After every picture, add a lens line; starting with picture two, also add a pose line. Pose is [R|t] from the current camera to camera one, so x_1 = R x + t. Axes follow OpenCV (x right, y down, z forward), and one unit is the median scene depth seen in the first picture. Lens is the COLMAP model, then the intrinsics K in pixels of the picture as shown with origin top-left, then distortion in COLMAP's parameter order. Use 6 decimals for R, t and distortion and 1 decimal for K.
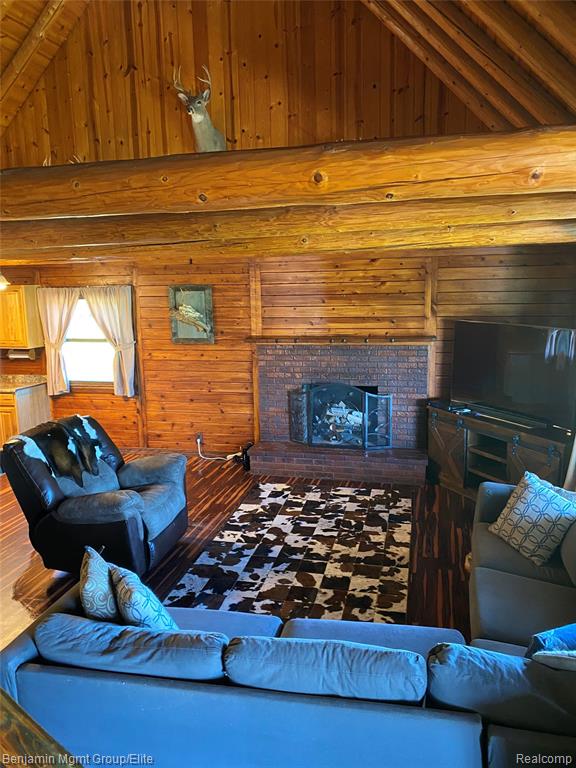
lens RADIAL K [[576.8, 0, 291.7], [0, 576.8, 382.1], [0, 0, 1]] dist [0.005528, -0.005024]
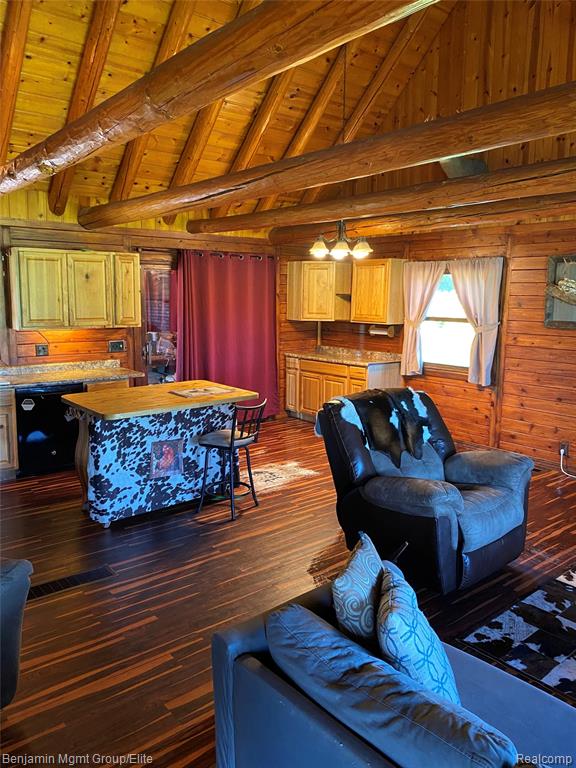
lens RADIAL K [[576.8, 0, 291.7], [0, 576.8, 382.1], [0, 0, 1]] dist [0.005528, -0.005024]
pose [[0.796908, 0.120321, -0.591998, 0.001752], [-0.127935, 0.991351, 0.029270, 0.044844], [0.590399, 0.052412, 0.805408, 0.186976]]
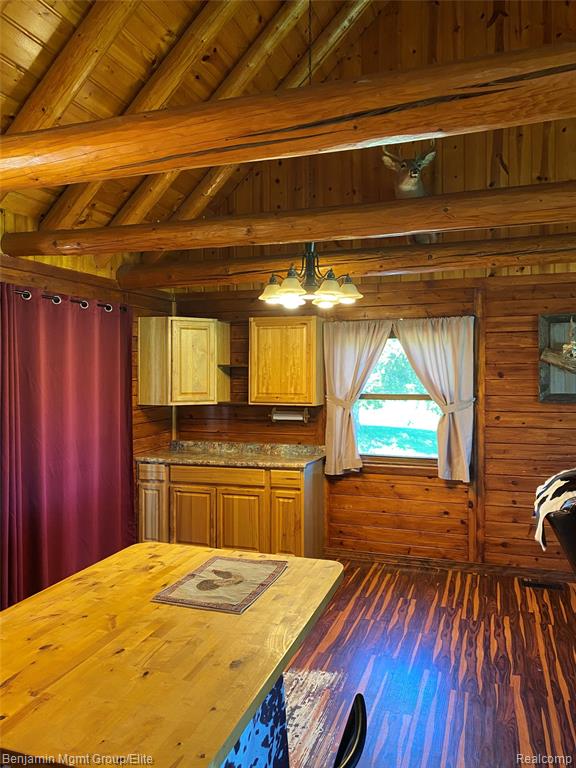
lens RADIAL K [[579.6, 0, 287.1], [0, 579.6, 377.5], [0, 0, 1]] dist [0.006014, -0.001566]
pose [[0.994479, 0.020708, -0.102874, -0.598216], [-0.037041, 0.986504, -0.159491, 0.029970], [0.098183, 0.162421, 0.981825, 0.448894]]
